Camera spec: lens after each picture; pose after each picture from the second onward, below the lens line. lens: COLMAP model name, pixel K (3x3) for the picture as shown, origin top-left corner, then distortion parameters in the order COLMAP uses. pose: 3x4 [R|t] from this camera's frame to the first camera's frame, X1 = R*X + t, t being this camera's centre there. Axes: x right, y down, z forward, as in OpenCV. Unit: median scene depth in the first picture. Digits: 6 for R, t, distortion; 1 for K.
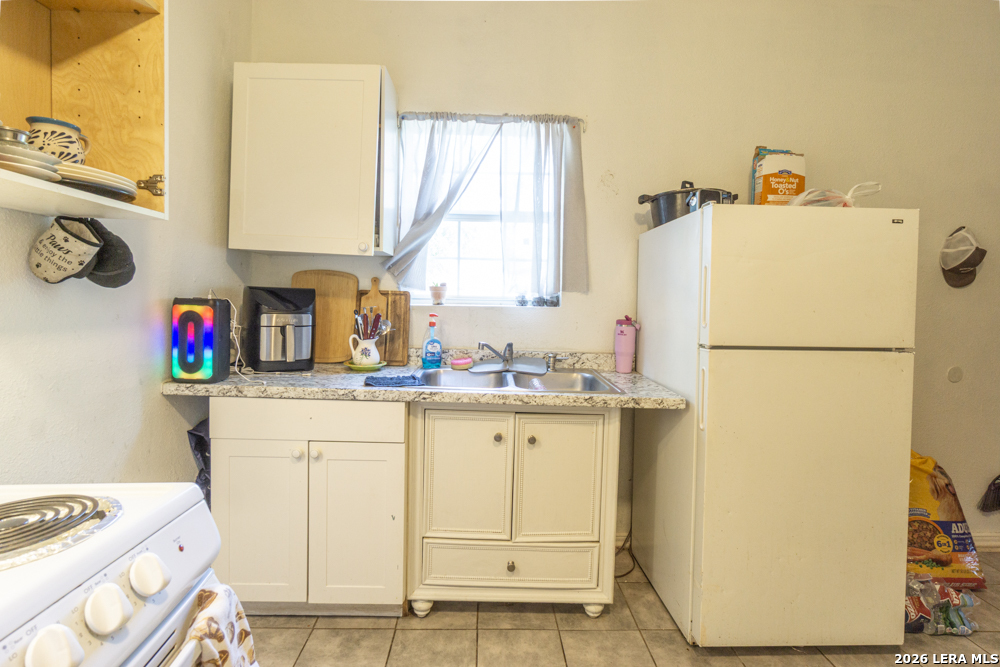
lens RADIAL K [[478.3, 0, 490.4], [0, 478.3, 316.6], [0, 0, 1]] dist [0.002715, 0.000125]
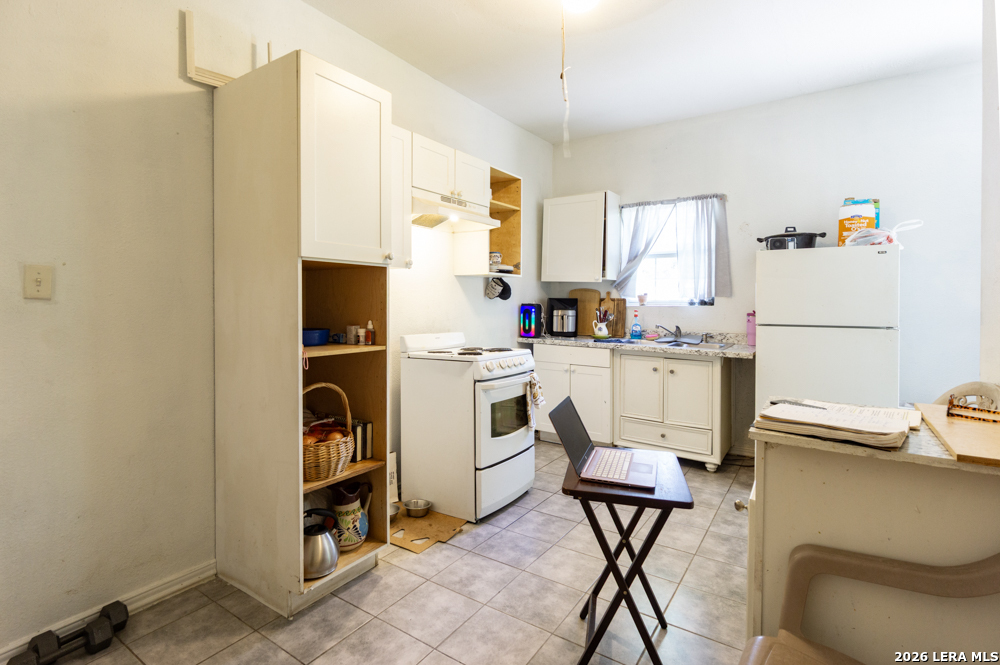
lens RADIAL K [[478.3, 0, 490.4], [0, 478.3, 315.6], [0, 0, 1]] dist [0.002715, 0.000125]
pose [[0.813076, -0.000427, -0.582157, 0.532276], [-0.006496, 0.999931, -0.009807, 0.039589], [0.582121, 0.011756, 0.813017, -0.904297]]
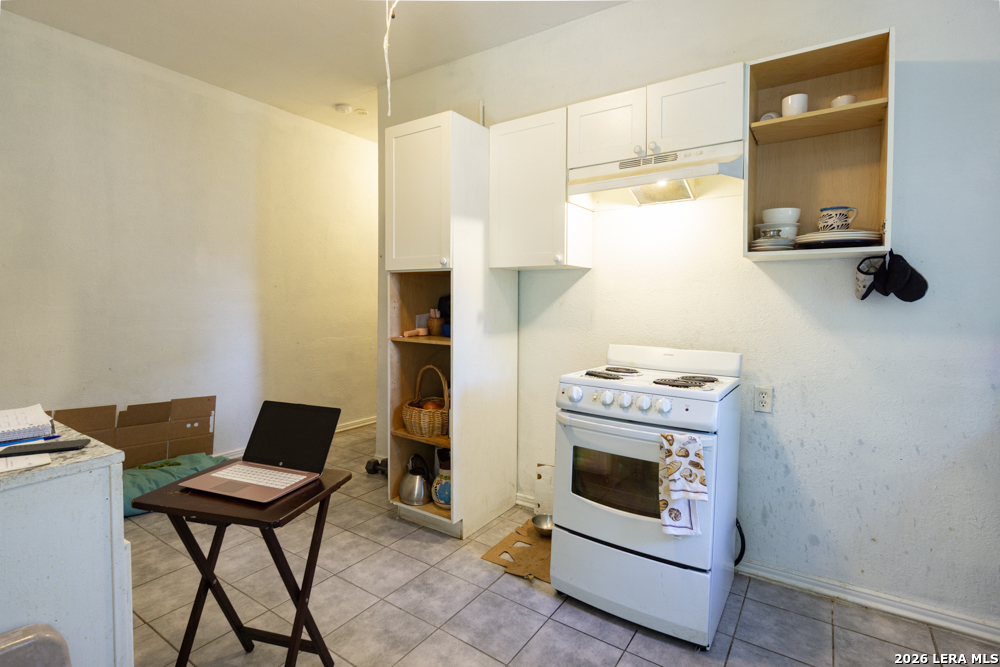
lens RADIAL K [[478.3, 0, 490.4], [0, 478.3, 316.6], [0, 0, 1]] dist [0.002715, 0.000125]
pose [[-0.574473, 0.007567, -0.818489, 0.629915], [-0.042624, 0.998324, 0.039147, -0.013037], [0.817413, 0.057376, -0.573187, 0.512439]]
